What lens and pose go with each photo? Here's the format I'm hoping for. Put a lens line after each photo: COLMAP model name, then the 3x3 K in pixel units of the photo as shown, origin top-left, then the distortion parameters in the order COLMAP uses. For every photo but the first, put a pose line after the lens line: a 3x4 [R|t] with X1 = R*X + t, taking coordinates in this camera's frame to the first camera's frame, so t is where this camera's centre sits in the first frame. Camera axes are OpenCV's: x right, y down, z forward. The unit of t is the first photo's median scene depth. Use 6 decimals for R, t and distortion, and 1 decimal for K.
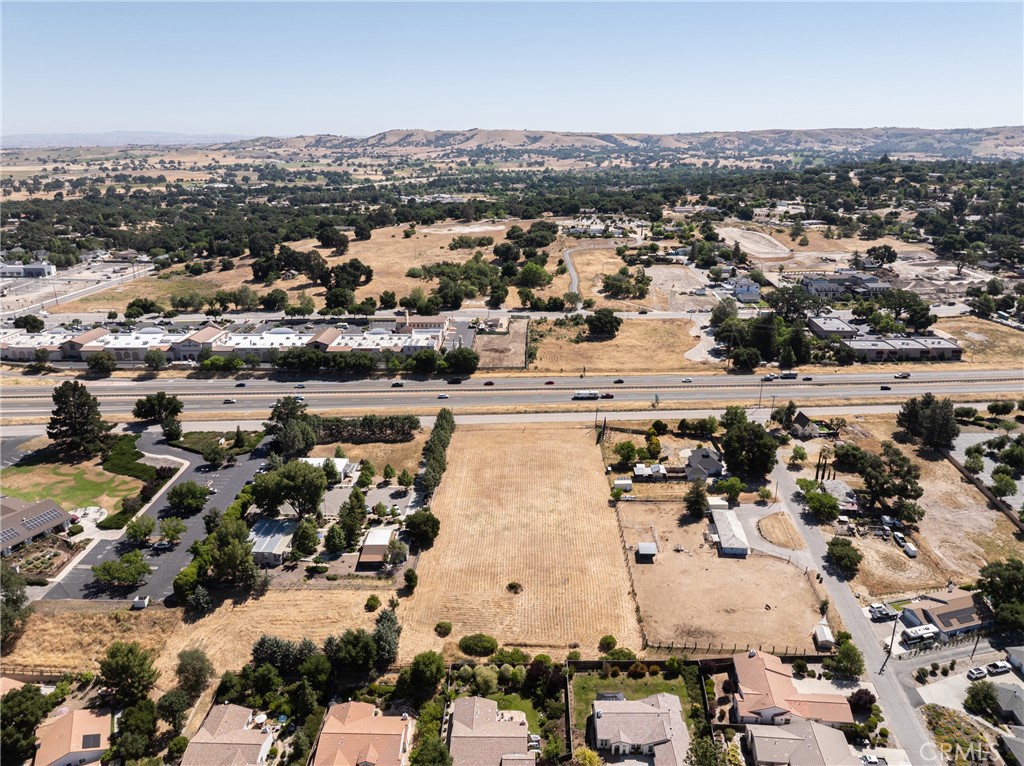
lens RADIAL K [[721.9, 0, 515.6], [0, 721.9, 381.7], [0, 0, 1]] dist [-0.042298, 0.011584]
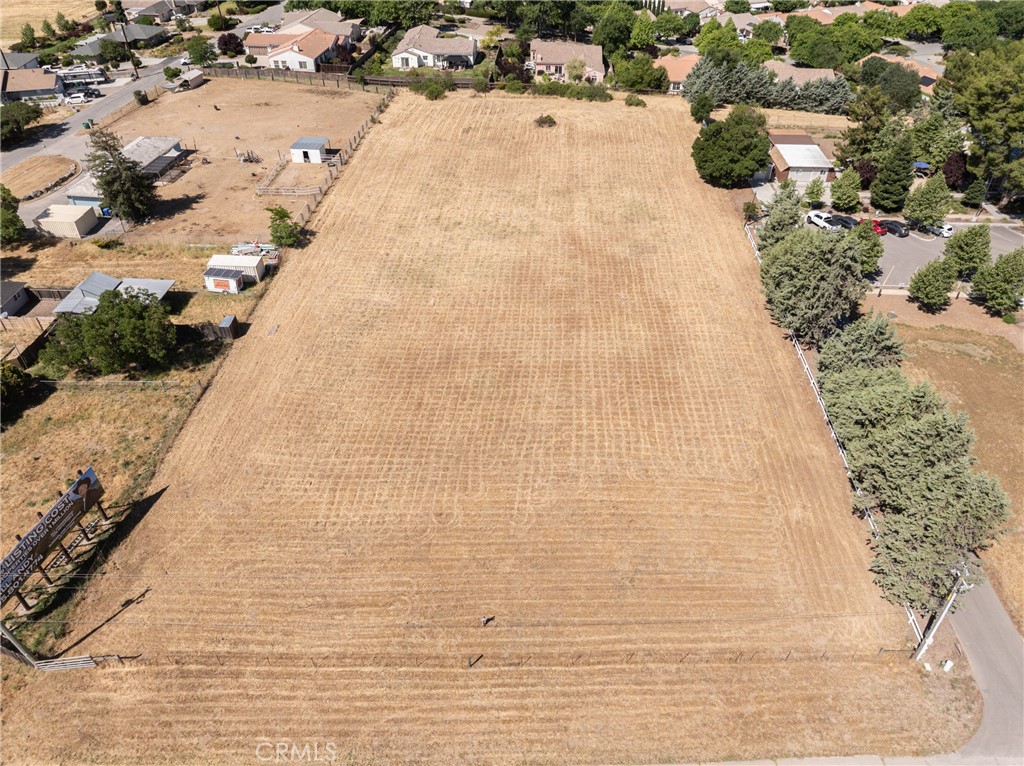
lens RADIAL K [[721.9, 0, 515.9], [0, 721.9, 379.8], [0, 0, 1]] dist [-0.042298, 0.011584]
pose [[-0.999155, -0.020145, 0.035834, -0.001803], [0.019944, 0.524692, 0.851059, -0.107007], [-0.035946, 0.851054, -0.523846, 1.040941]]
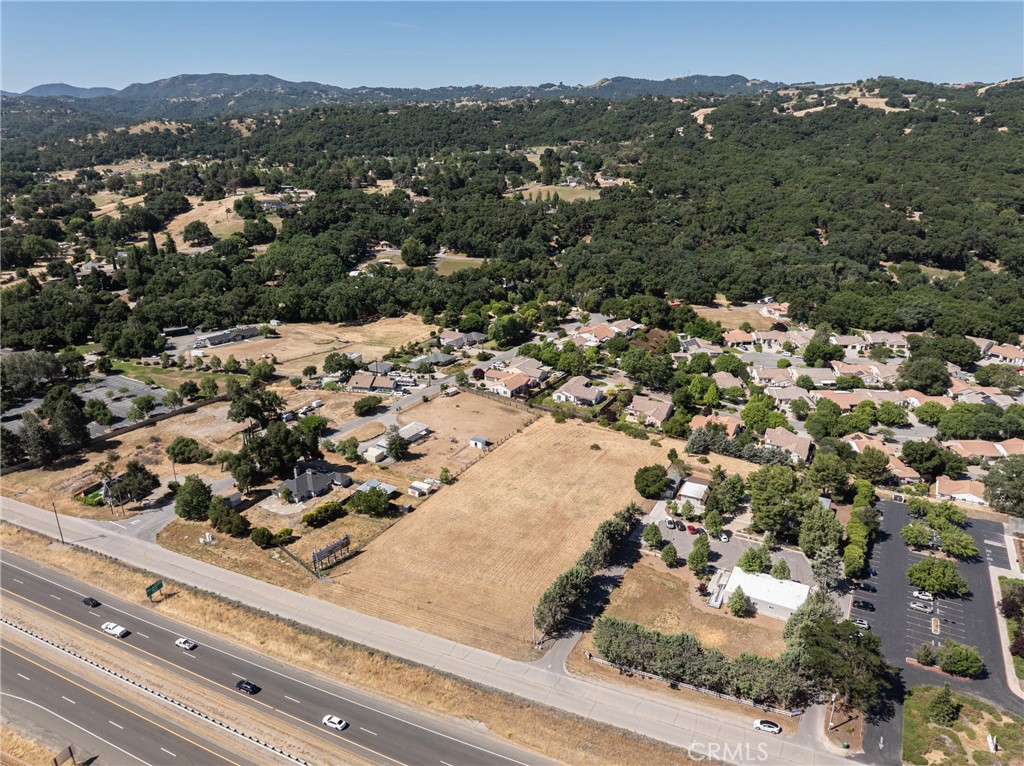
lens RADIAL K [[721.9, 0, 518.2], [0, 721.9, 375.9], [0, 0, 1]] dist [-0.042298, 0.011584]
pose [[-0.892287, -0.147909, 0.426552, -0.281773], [0.152009, 0.791218, 0.592340, -0.420478], [-0.425108, 0.593377, -0.683510, 1.264817]]
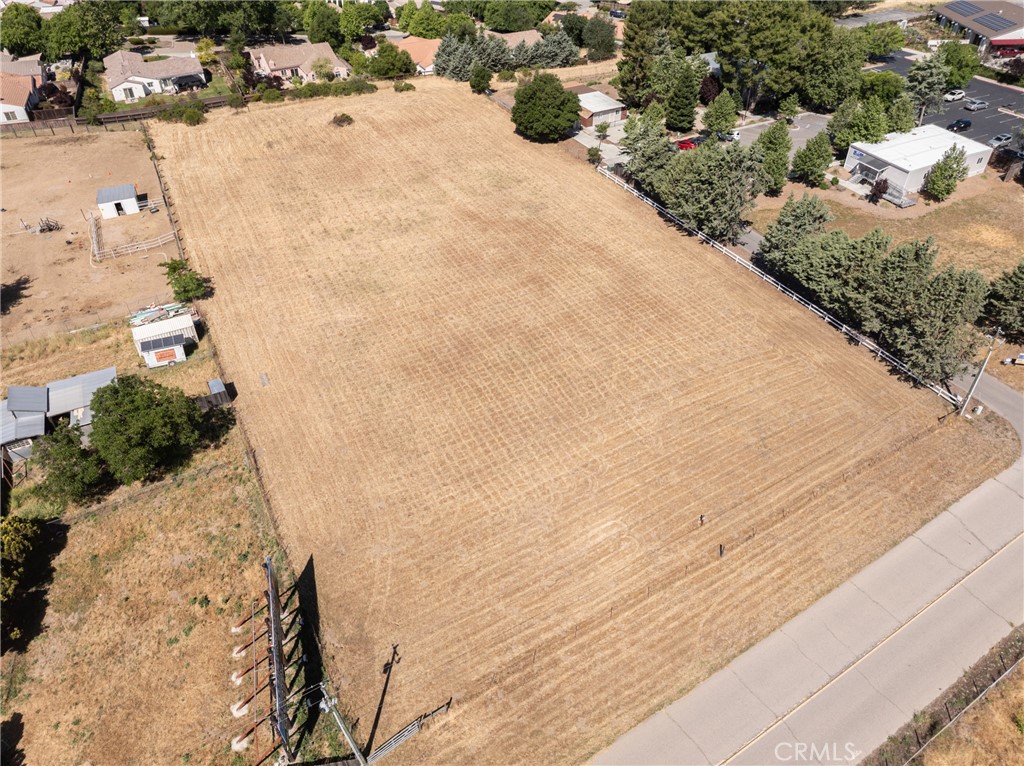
lens RADIAL K [[721.9, 0, 518.0], [0, 721.9, 378.4], [0, 0, 1]] dist [-0.042298, 0.011584]
pose [[-0.878927, 0.311642, -0.361063, 0.112746], [-0.148196, 0.541108, 0.827793, -0.105526], [0.453349, 0.781077, -0.429410, 1.031324]]
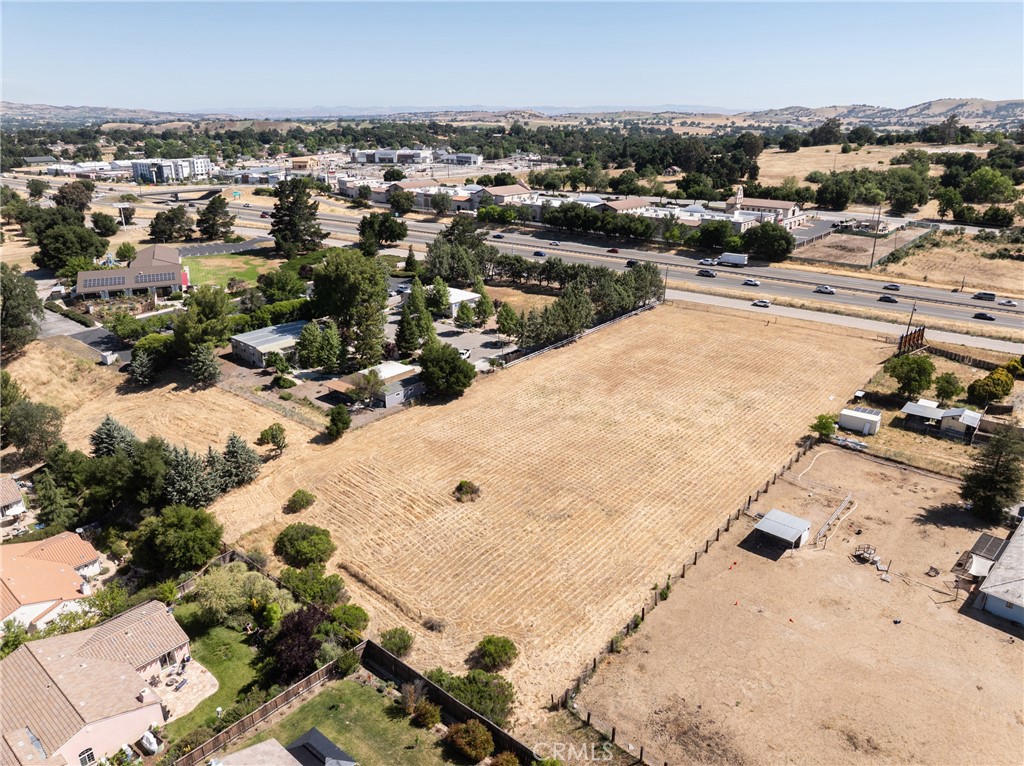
lens RADIAL K [[721.9, 0, 515.1], [0, 721.9, 372.8], [0, 0, 1]] dist [-0.042298, 0.011584]
pose [[0.773890, 0.220292, -0.593773, 0.211183], [-0.209884, 0.973783, 0.087726, 0.100137], [0.597531, 0.056733, 0.799836, 0.401414]]
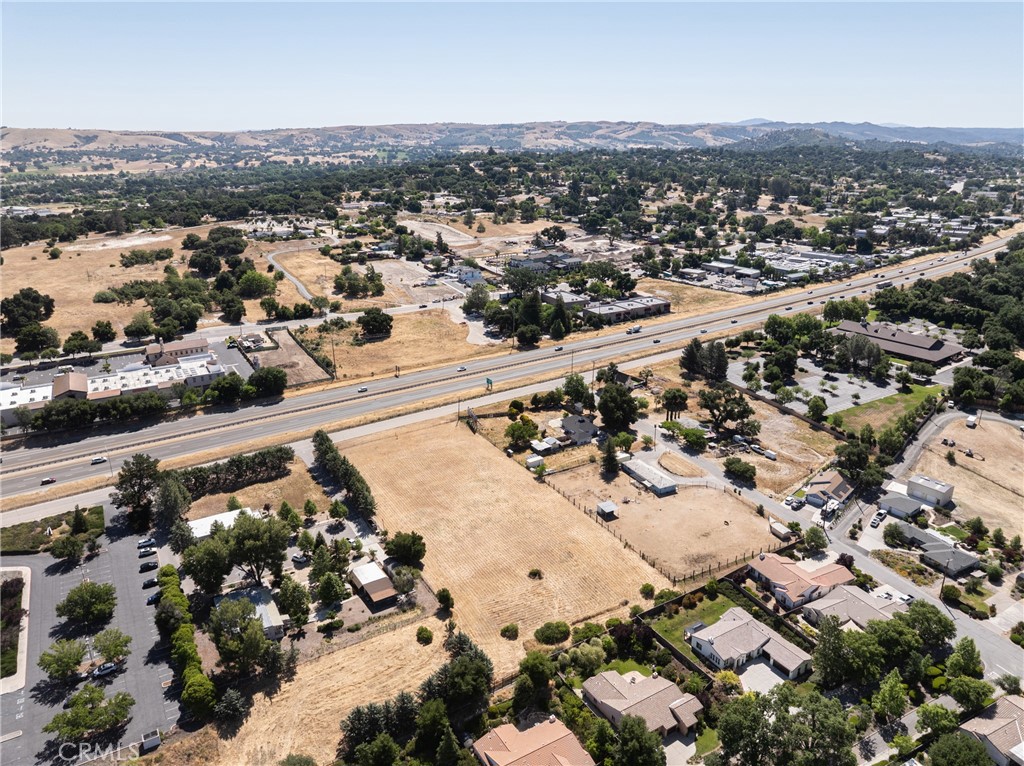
lens RADIAL K [[721.9, 0, 518.4], [0, 721.9, 381.4], [0, 0, 1]] dist [-0.042298, 0.011584]
pose [[0.843988, -0.172901, 0.507730, -0.330362], [0.171031, 0.983957, 0.050774, -0.026618], [-0.508363, 0.043985, 0.860019, 0.080599]]
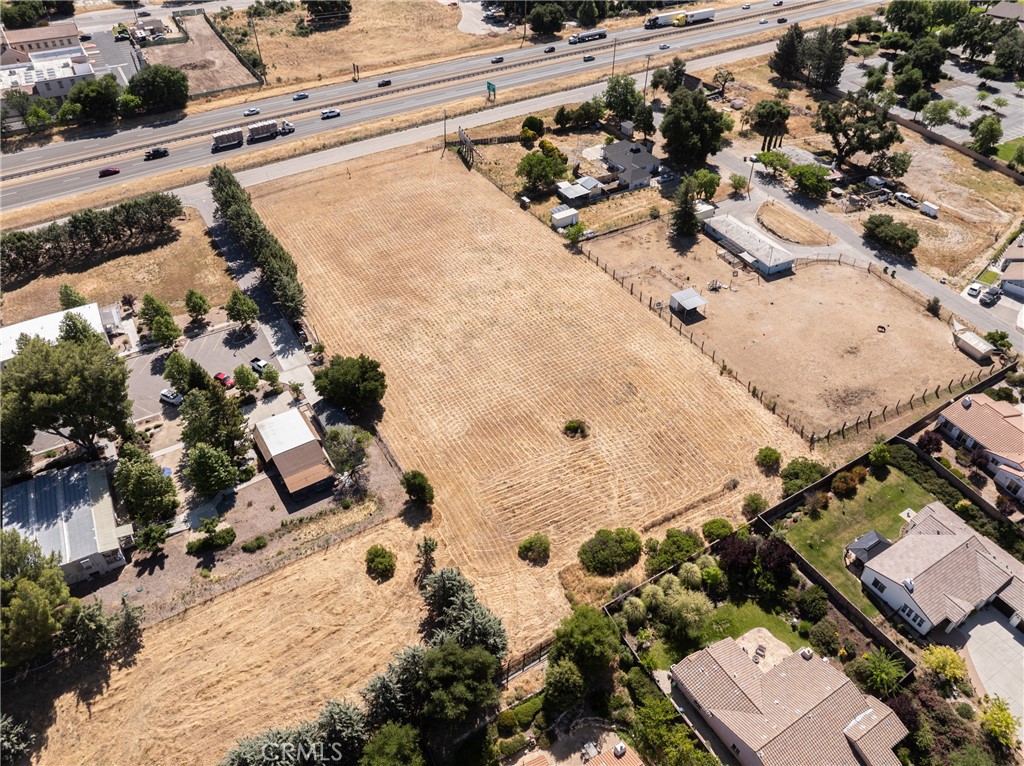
lens RADIAL K [[721.9, 0, 518.3], [0, 721.9, 381.1], [0, 0, 1]] dist [-0.042298, 0.011584]
pose [[0.846242, -0.341484, 0.408979, -0.181713], [0.167818, 0.899368, 0.403700, 0.001576], [-0.505680, -0.272993, 0.818390, 0.365951]]
